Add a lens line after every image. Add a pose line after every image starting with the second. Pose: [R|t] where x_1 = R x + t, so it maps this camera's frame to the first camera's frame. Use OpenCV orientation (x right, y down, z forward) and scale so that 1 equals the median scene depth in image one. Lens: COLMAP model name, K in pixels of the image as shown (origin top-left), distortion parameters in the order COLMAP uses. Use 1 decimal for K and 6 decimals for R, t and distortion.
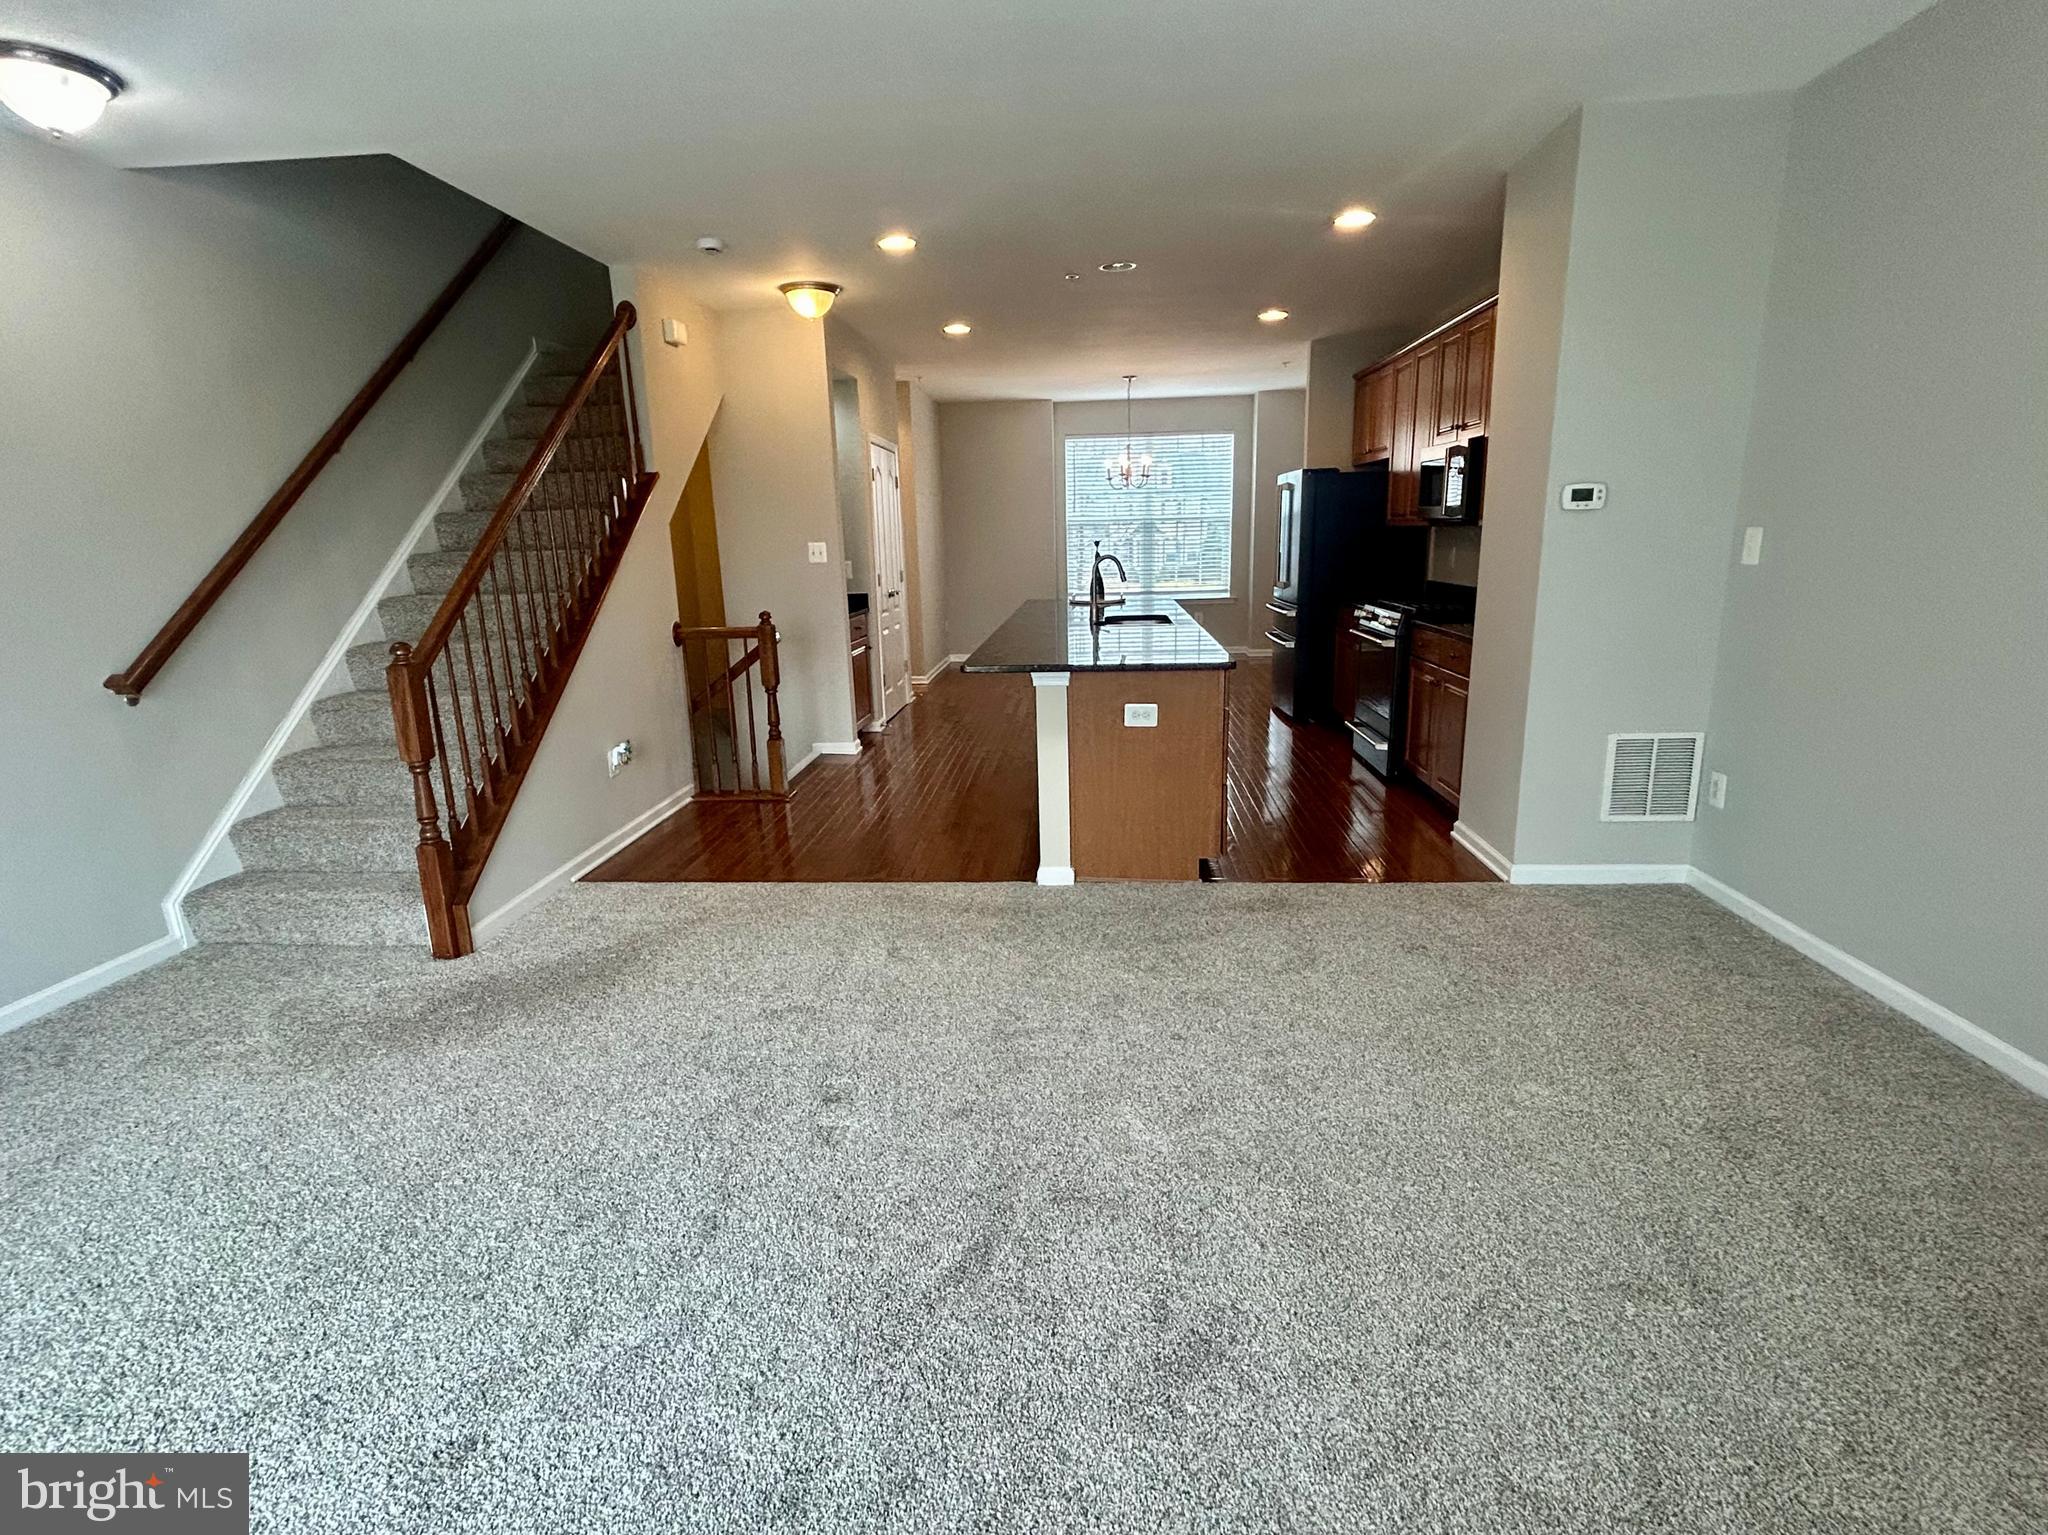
lens RADIAL K [[975.3, 0, 1024.0], [0, 975.3, 767.5], [0, 0, 1]] dist [-0.003512, -0.000885]
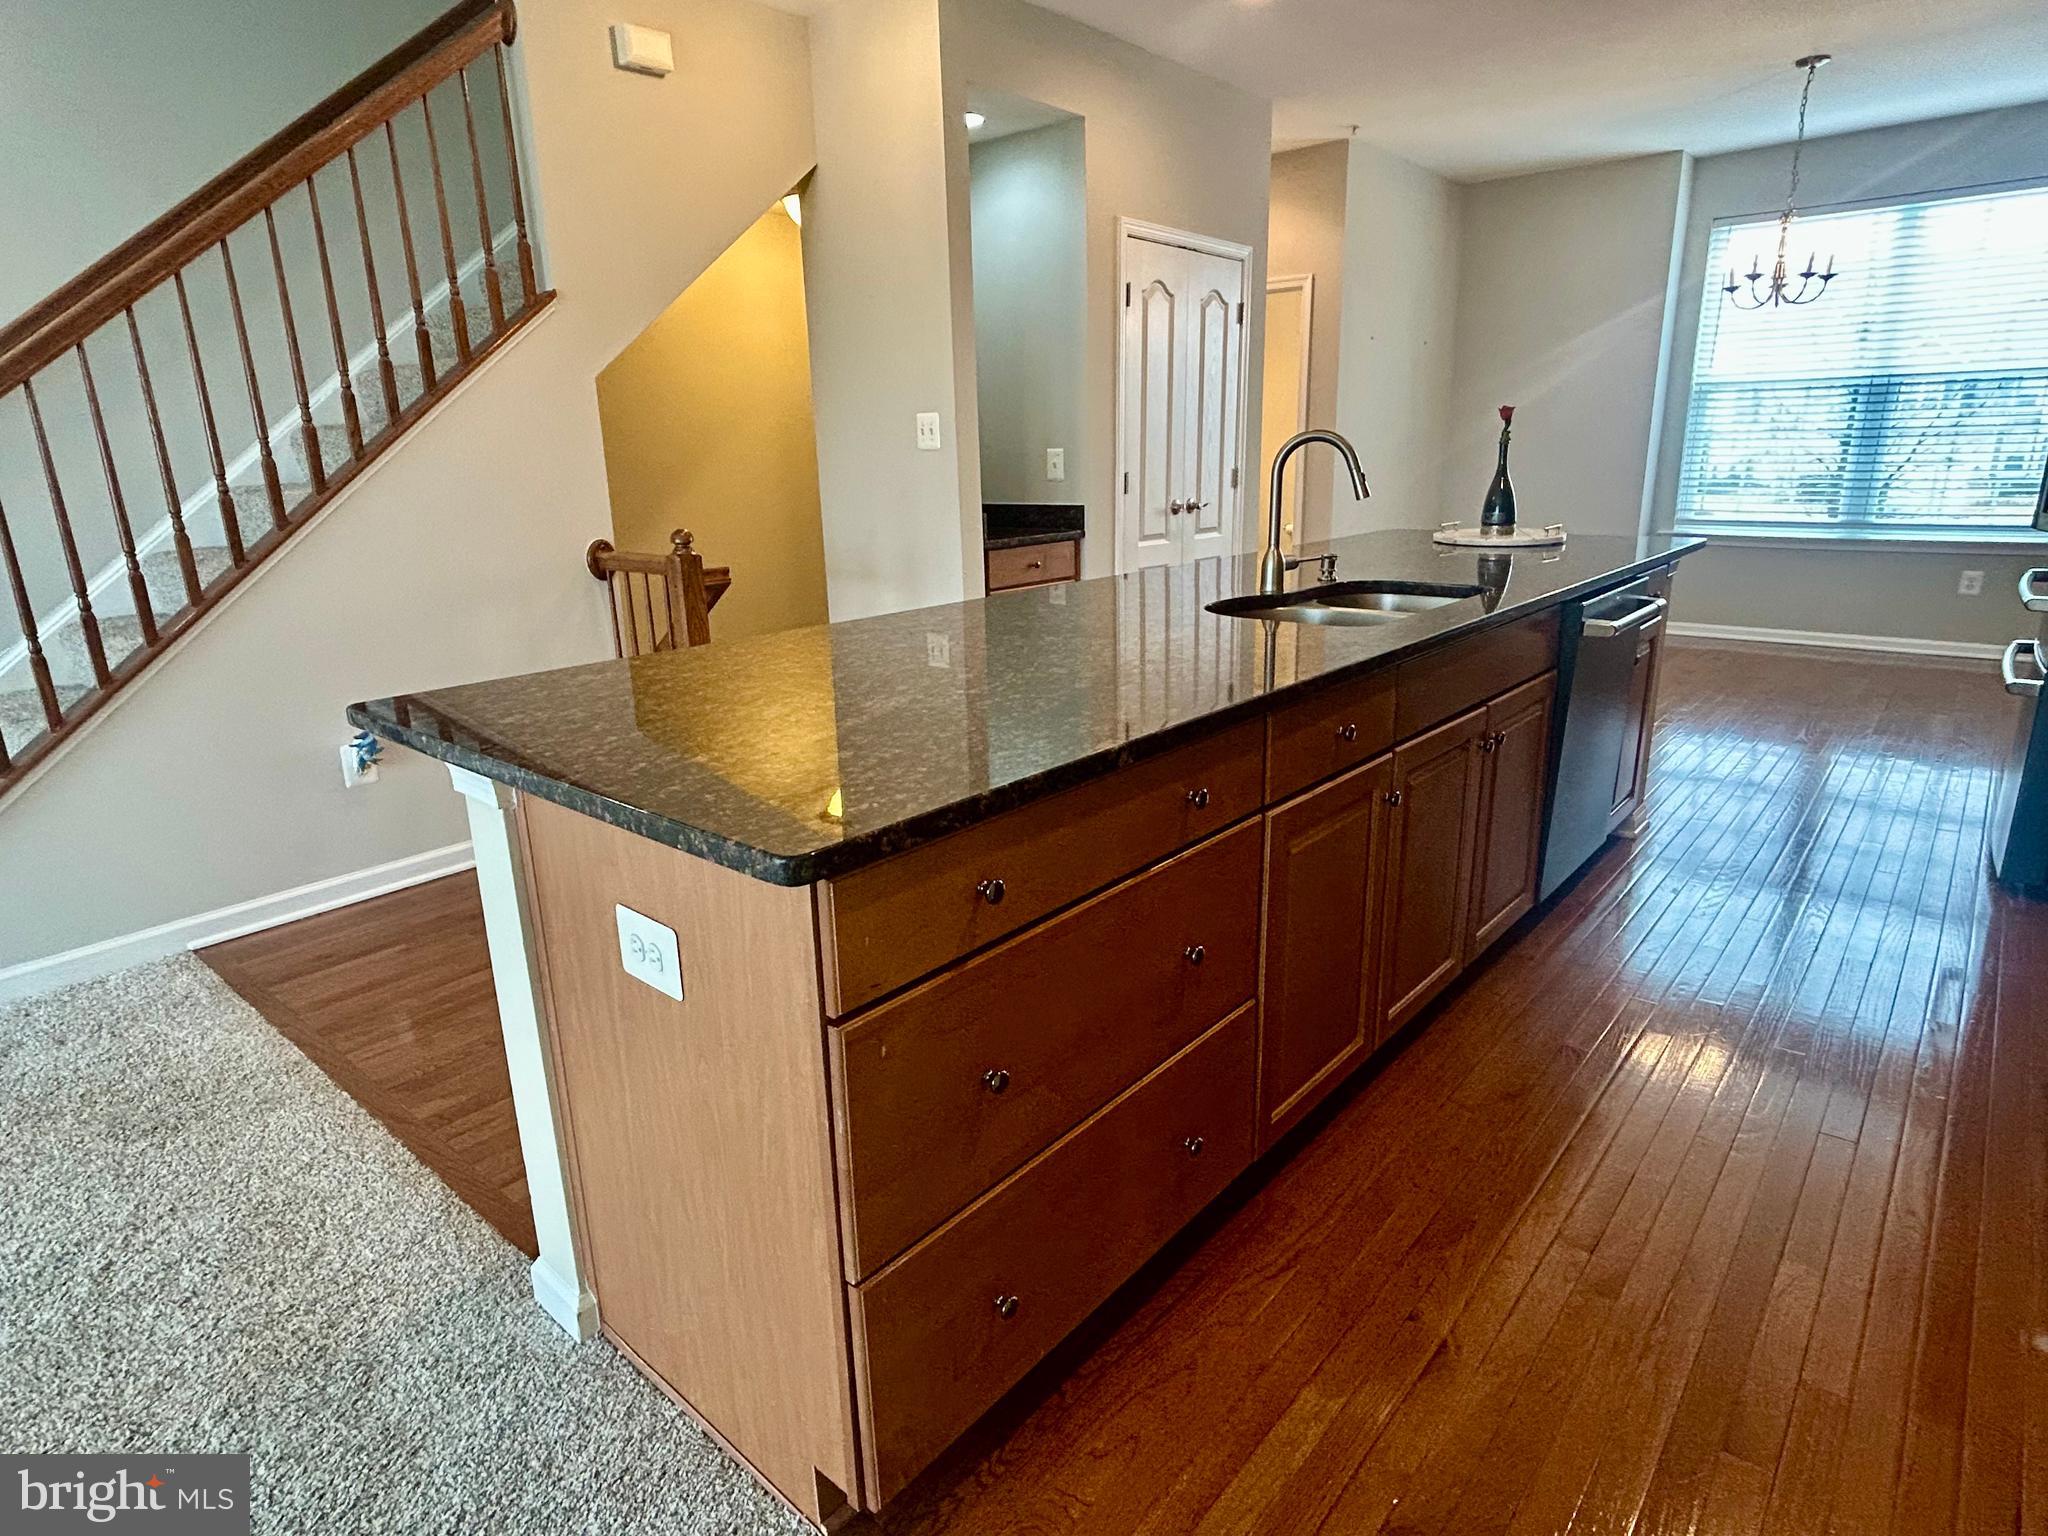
lens RADIAL K [[1126.6, 0, 1024.0], [0, 1126.6, 768.0], [0, 0, 1]] dist [0.000430, -0.000343]
pose [[0.805130, 0.169783, -0.568278, 0.394753], [-0.137176, 0.985478, 0.100079, -0.158839], [0.577017, -0.002623, 0.816728, 0.789360]]
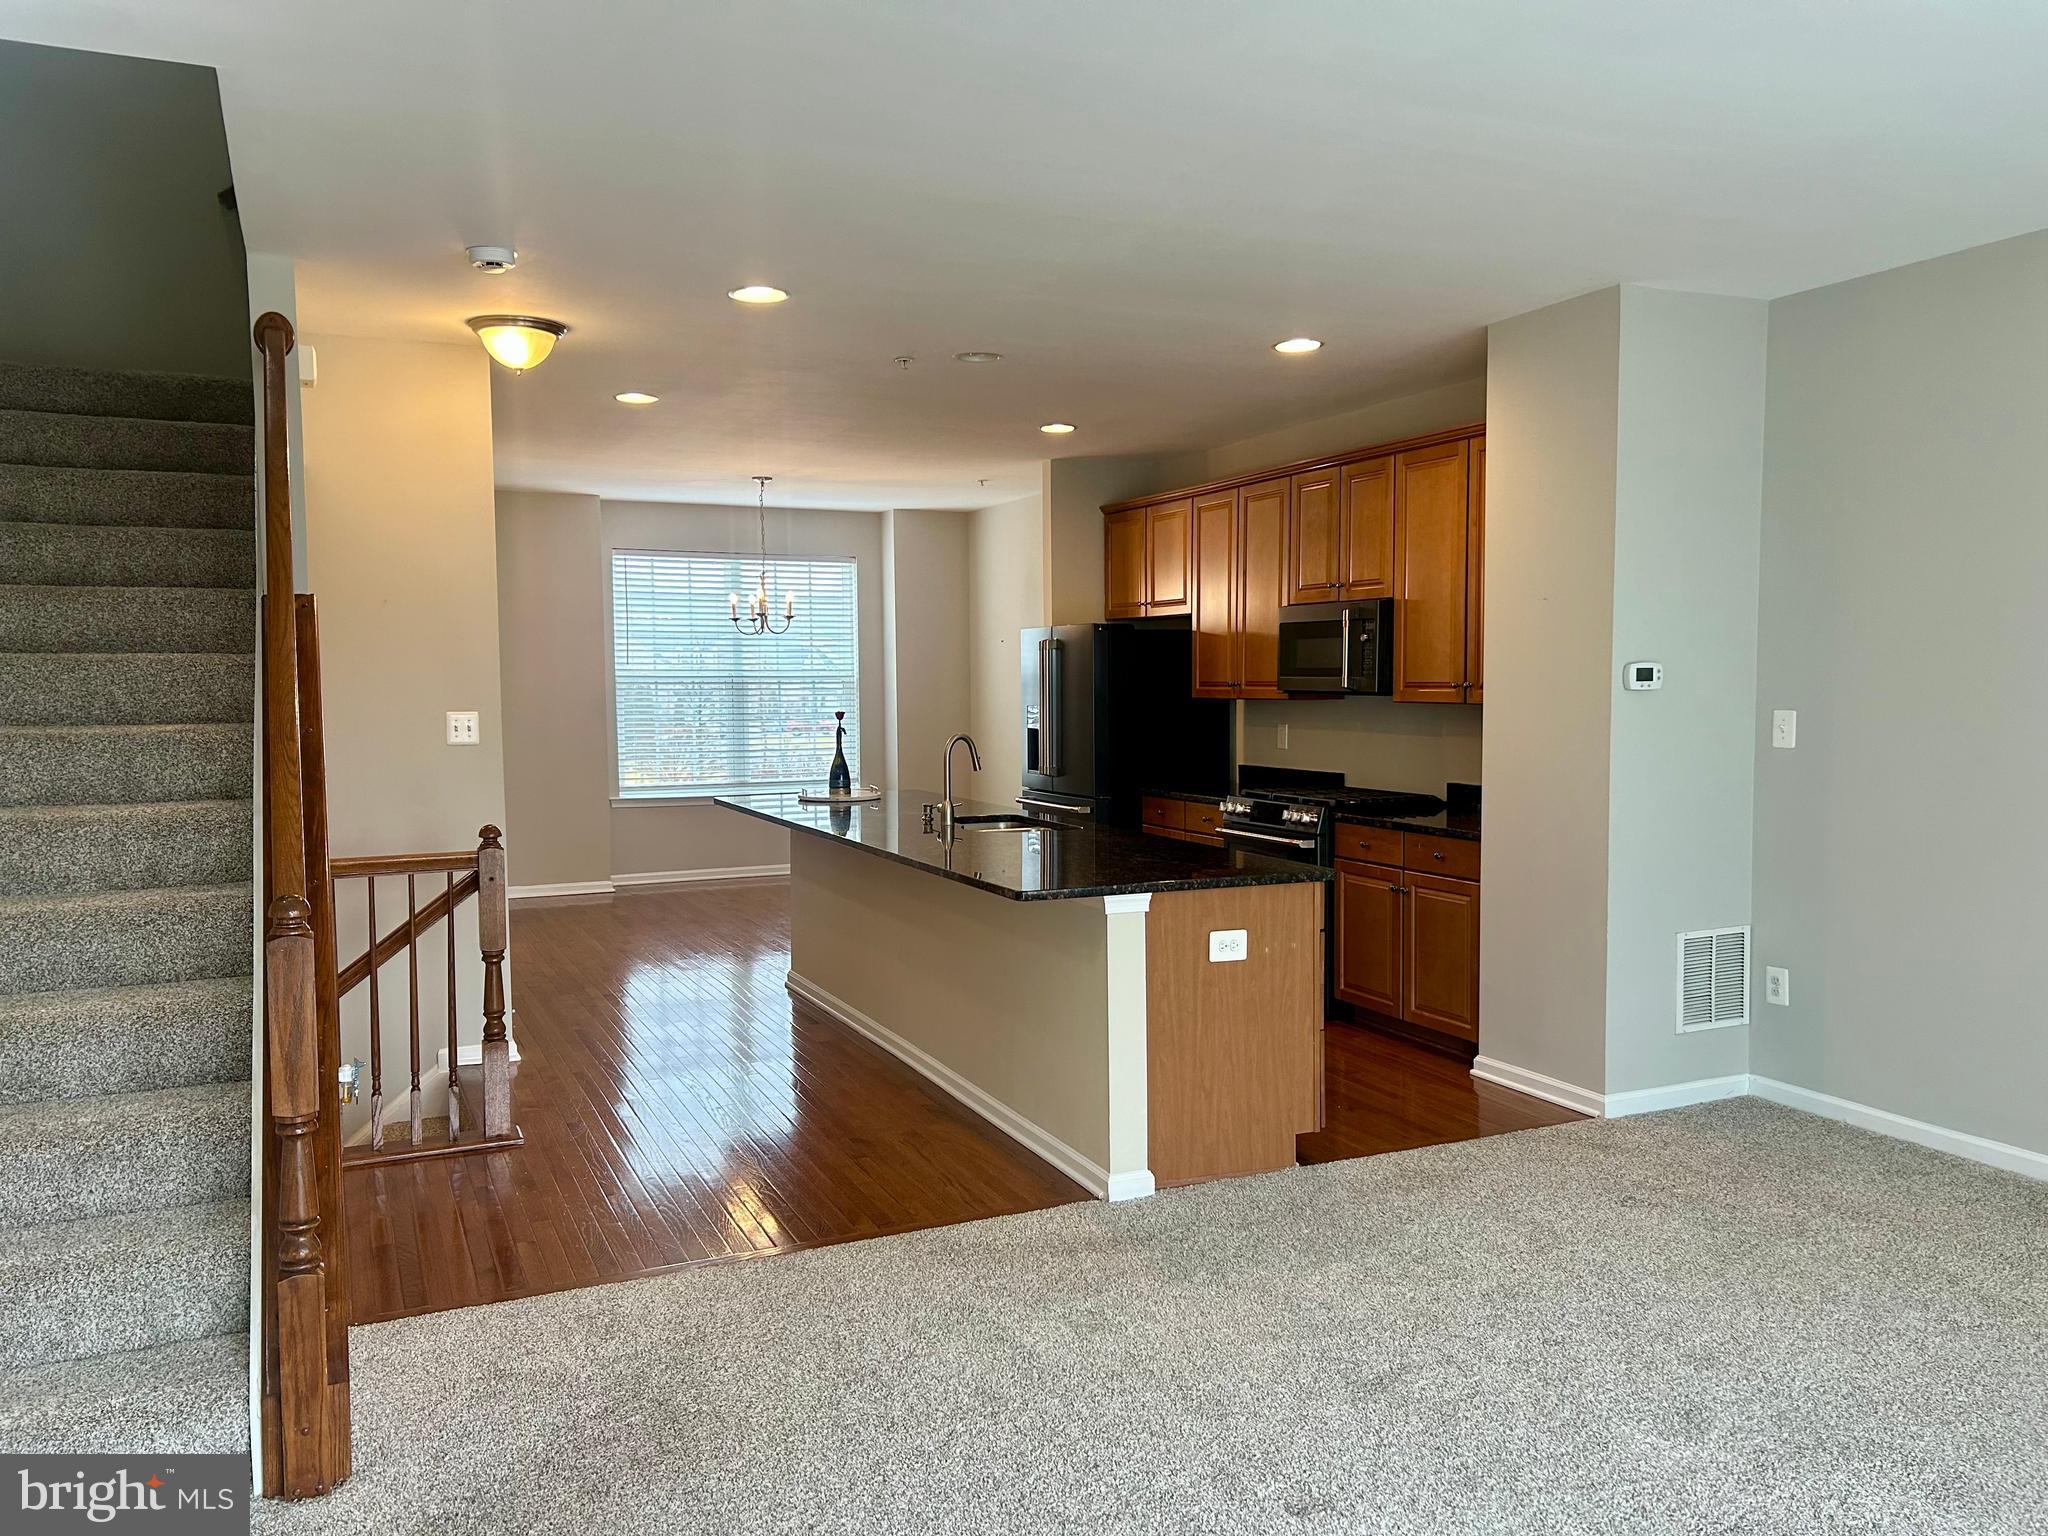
lens RADIAL K [[1522.7, 0, 1024.0], [0, 1522.7, 768.0], [0, 0, 1]] dist [0.017966, -0.001950]
pose [[0.877651, -0.007612, 0.479240, -0.581687], [0.096614, 0.982160, -0.161333, -0.014375], [-0.469462, 0.187895, 0.862729, 0.039004]]
